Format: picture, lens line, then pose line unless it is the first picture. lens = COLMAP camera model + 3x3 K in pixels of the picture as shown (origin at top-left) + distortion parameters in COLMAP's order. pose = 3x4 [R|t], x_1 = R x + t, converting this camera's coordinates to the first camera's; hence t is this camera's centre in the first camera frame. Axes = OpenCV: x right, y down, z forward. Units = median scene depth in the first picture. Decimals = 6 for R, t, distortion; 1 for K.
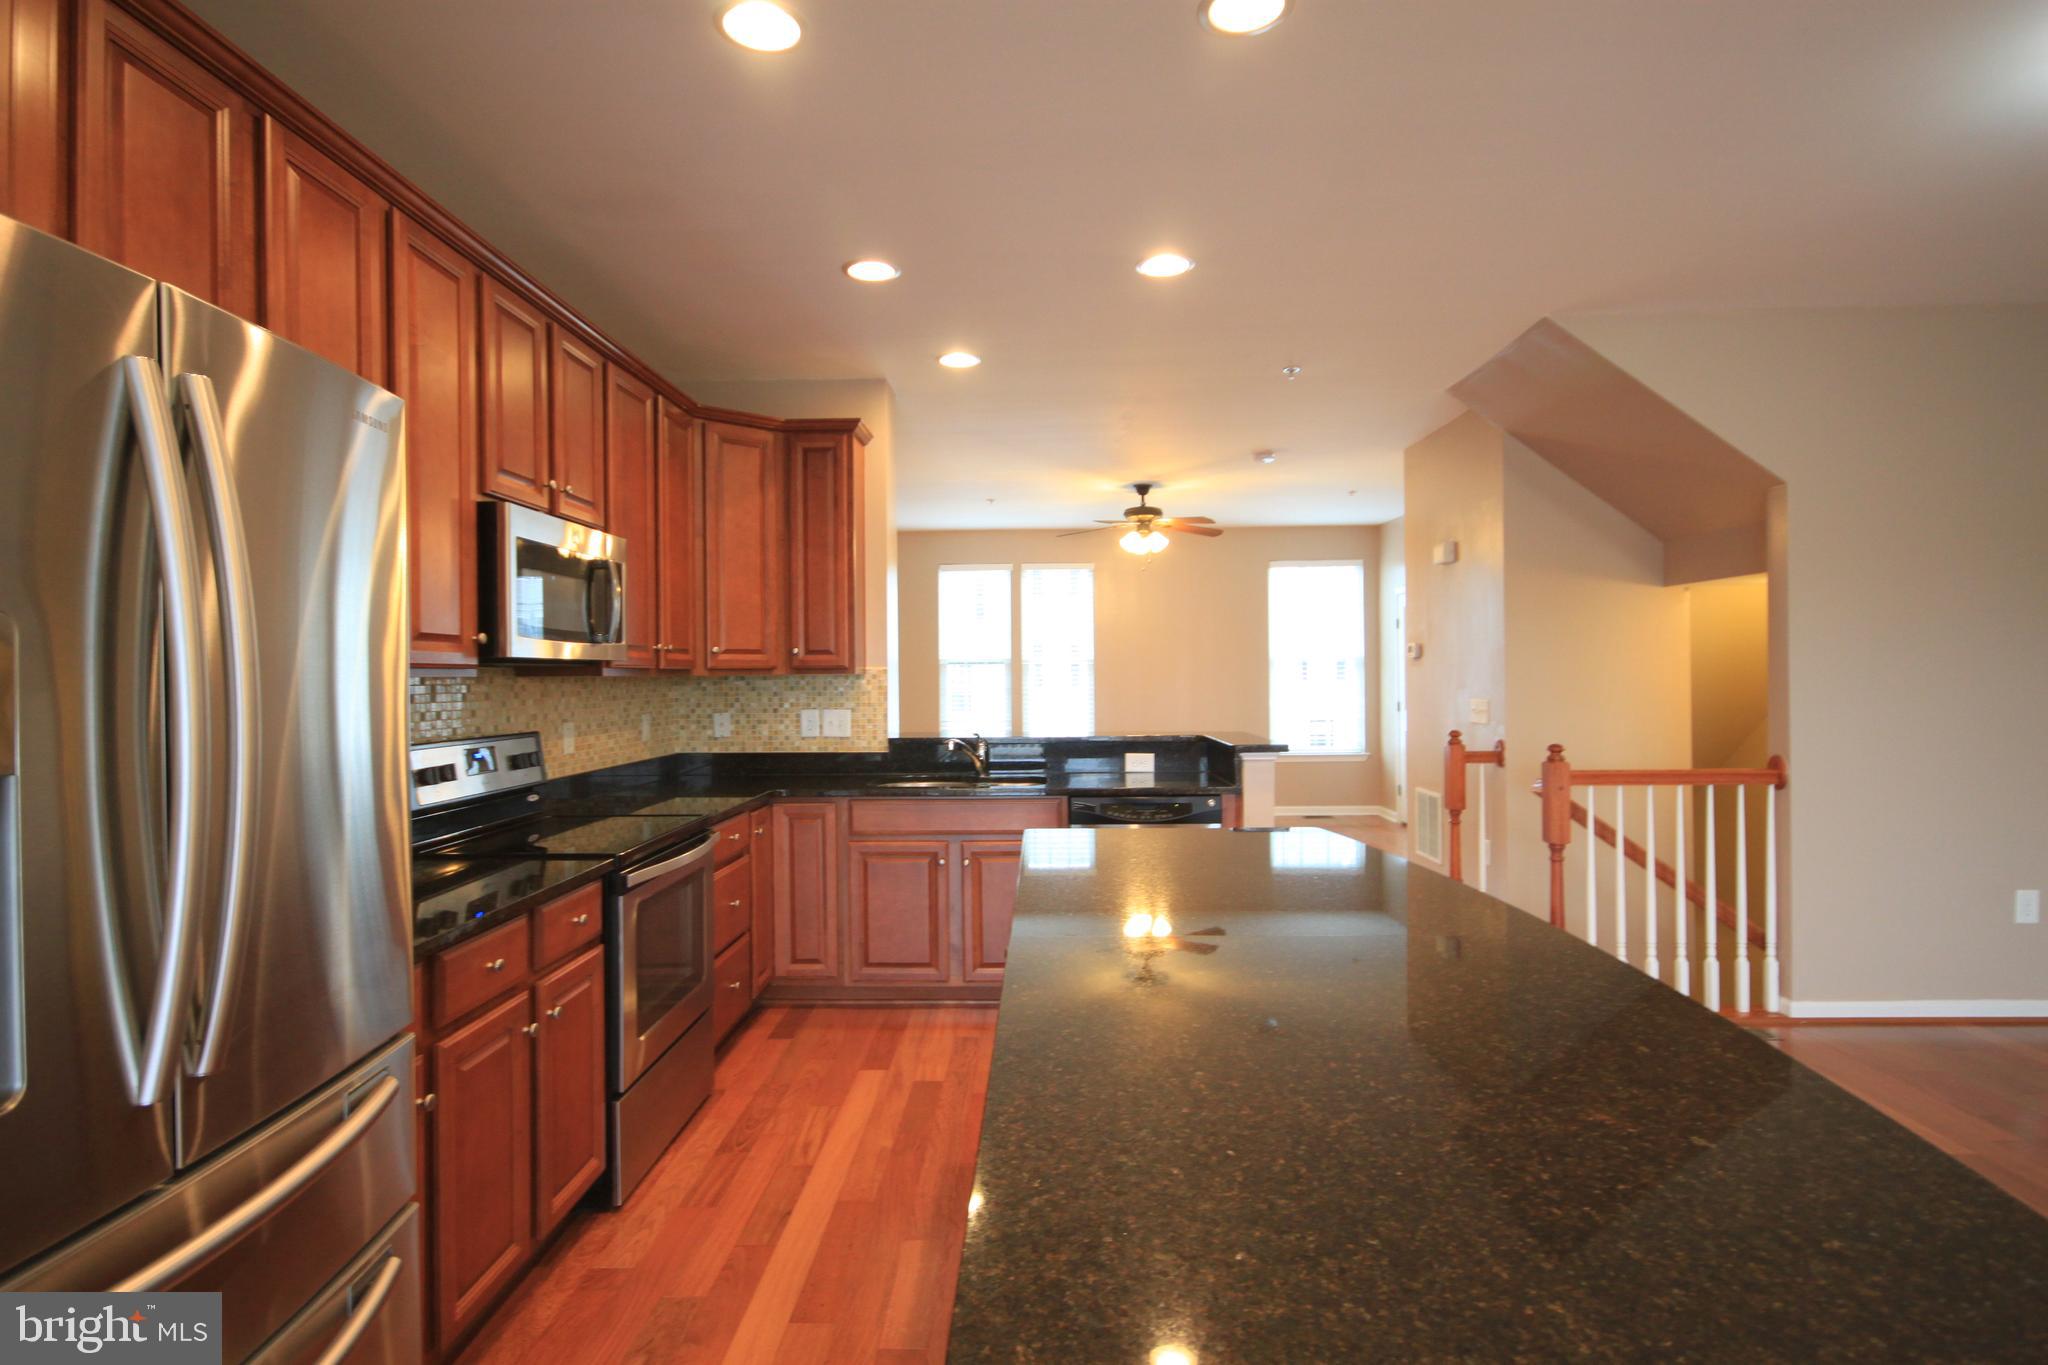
lens RADIAL K [[1049.5, 0, 1017.0], [0, 1049.5, 672.8], [0, 0, 1]] dist [0.006149, 0.000742]
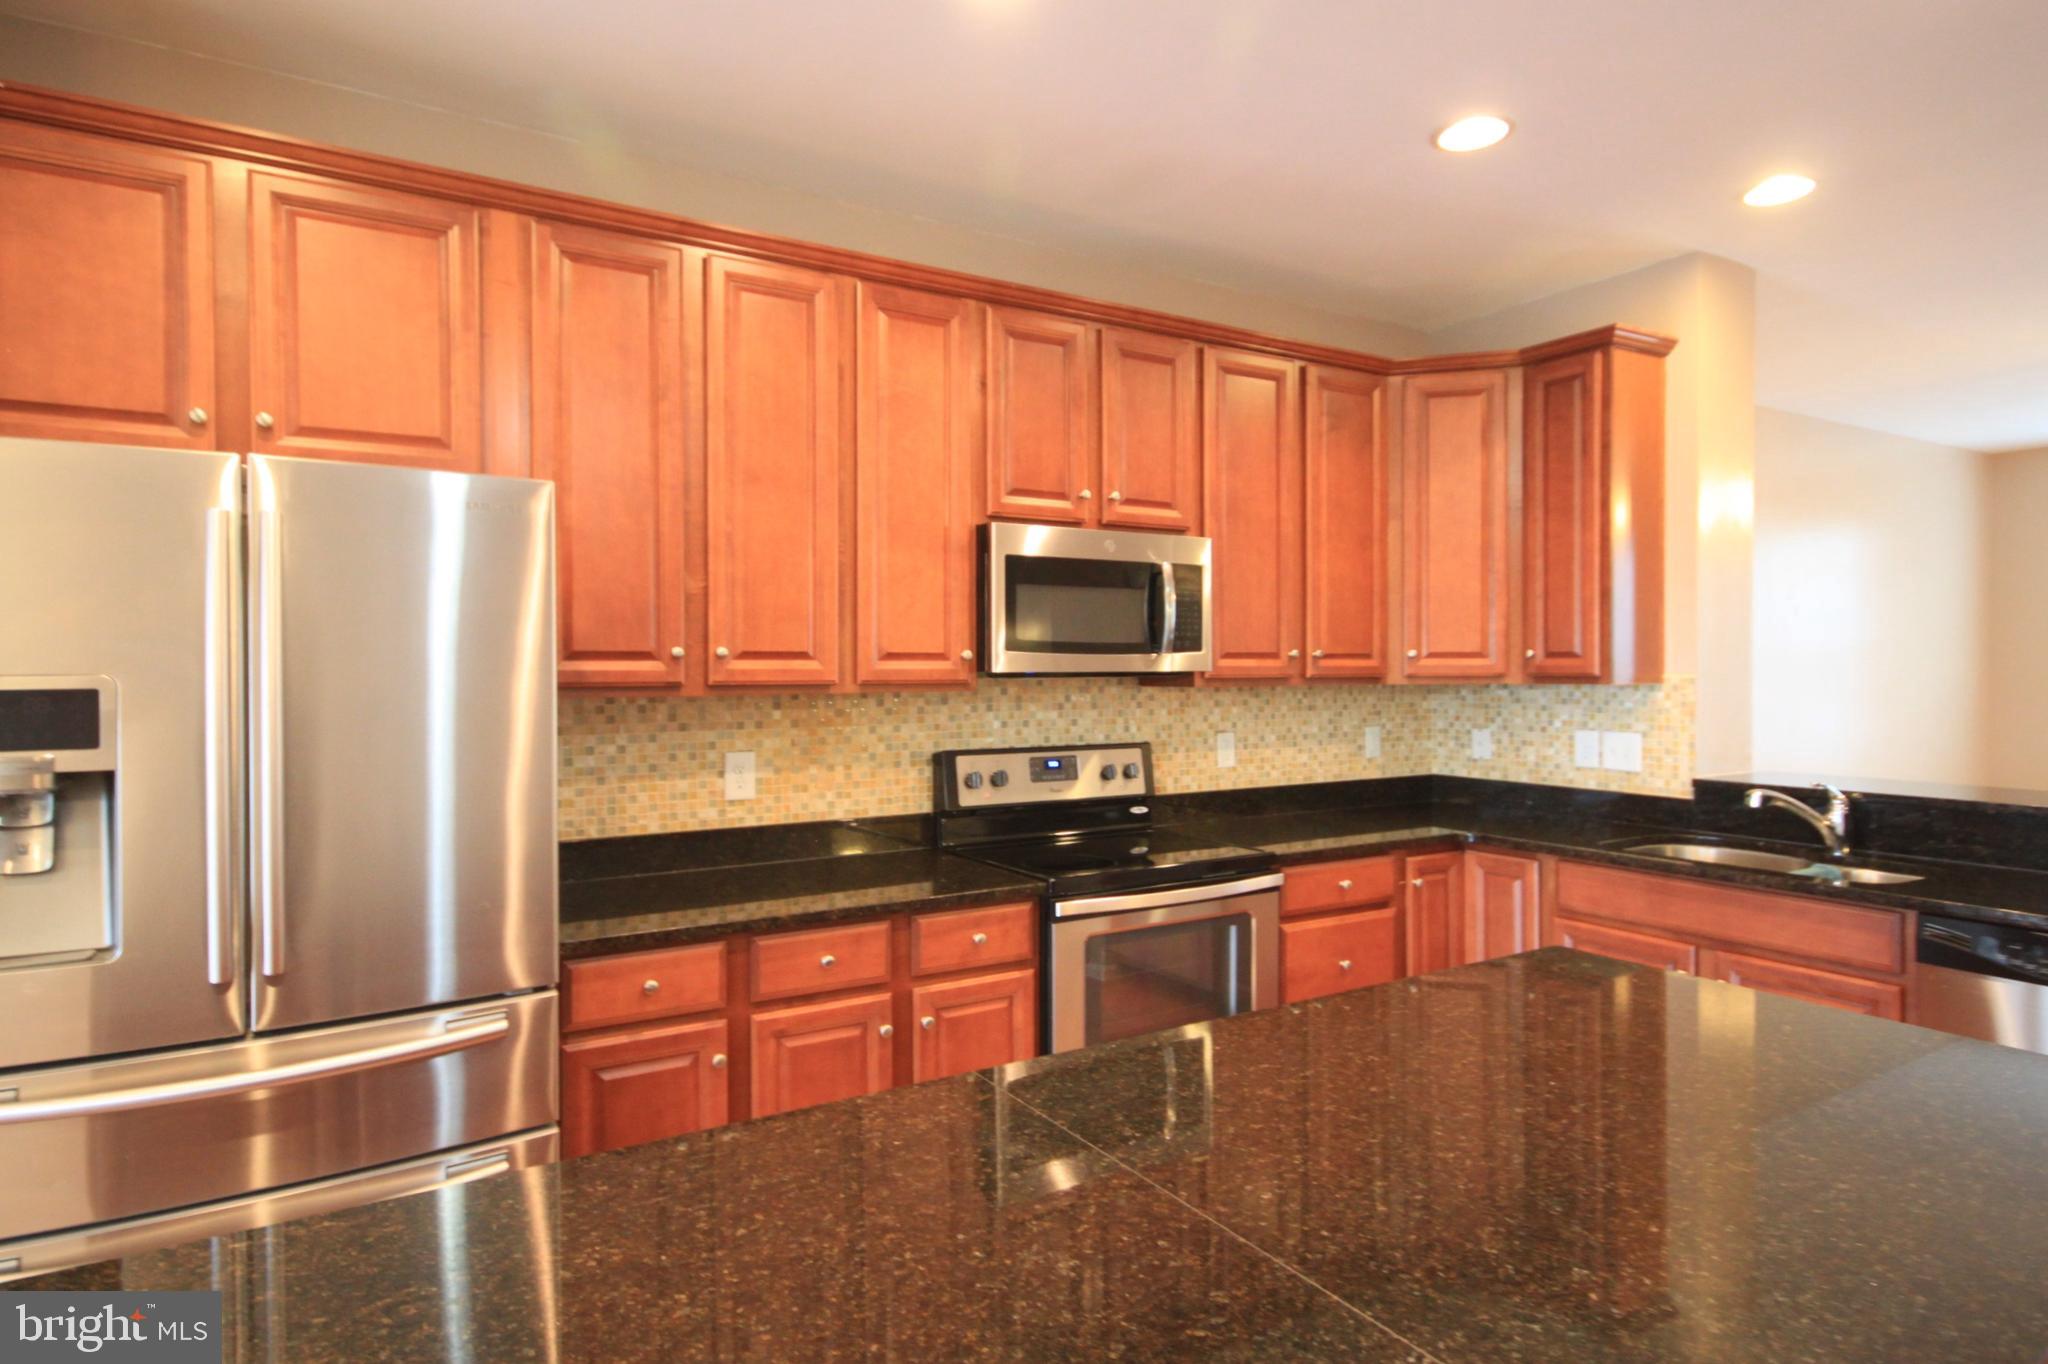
lens RADIAL K [[1144.2, 0, 1015.8], [0, 1144.2, 677.7], [0, 0, 1]] dist [0.001436, 0.003603]
pose [[0.541412, 0.014581, -0.840631, 0.282200], [-0.000155, 0.999851, 0.017243, -0.017456], [0.840757, -0.009205, 0.541334, 0.239385]]
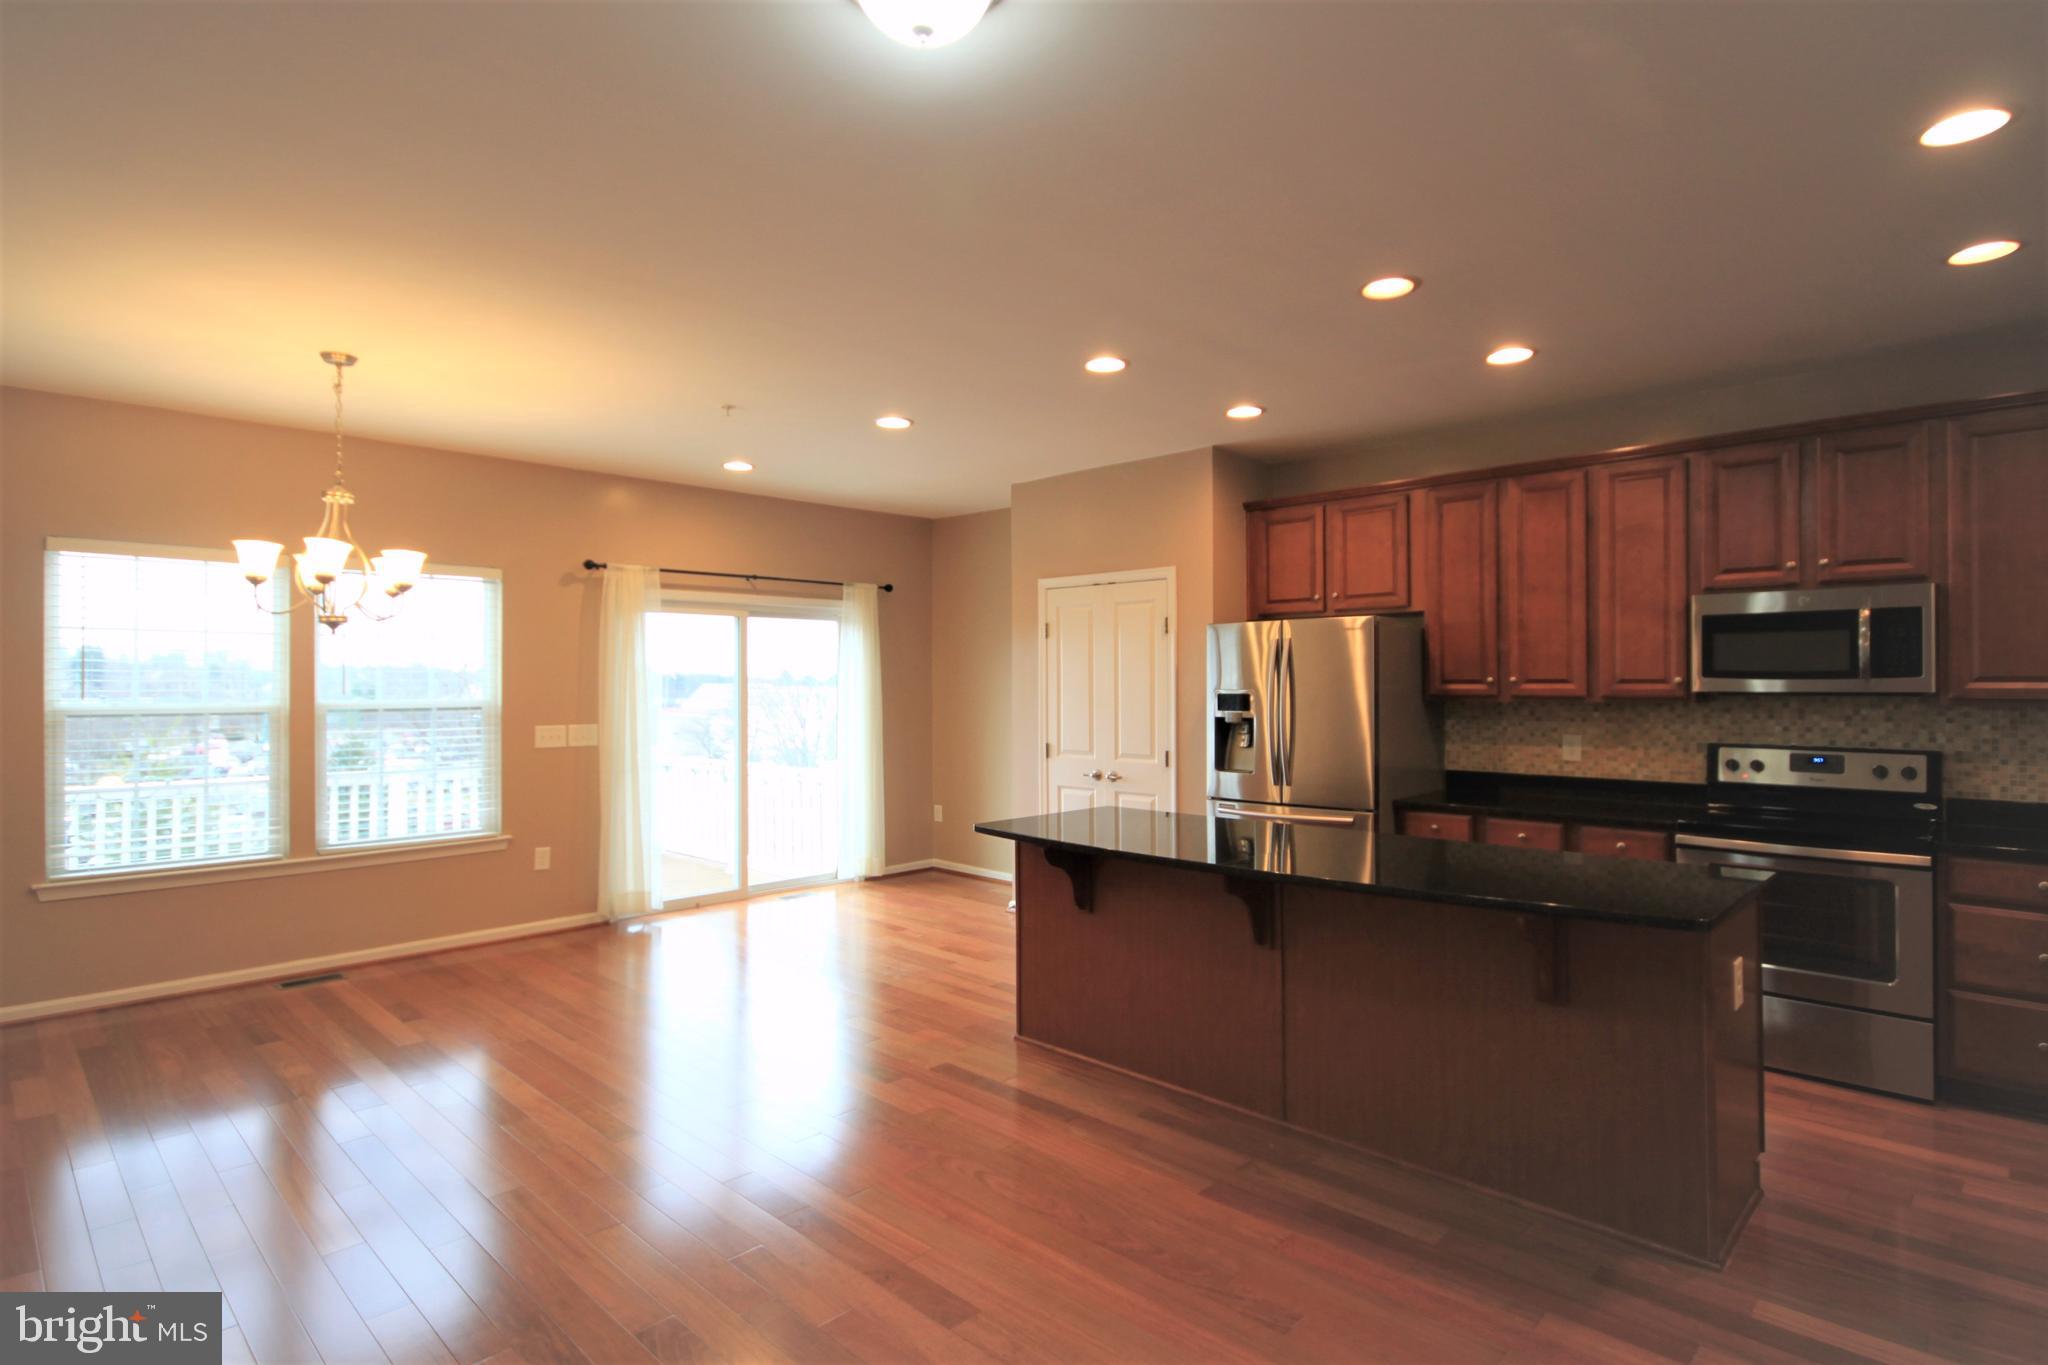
lens RADIAL K [[1049.5, 0, 1020.2], [0, 1049.5, 677.9], [0, 0, 1]] dist [0.006149, 0.000742]
pose [[-0.678832, 0.006837, -0.734262, 0.829627], [0.009491, 0.999955, 0.000536, -0.027487], [0.734232, -0.006606, -0.678866, 0.789220]]
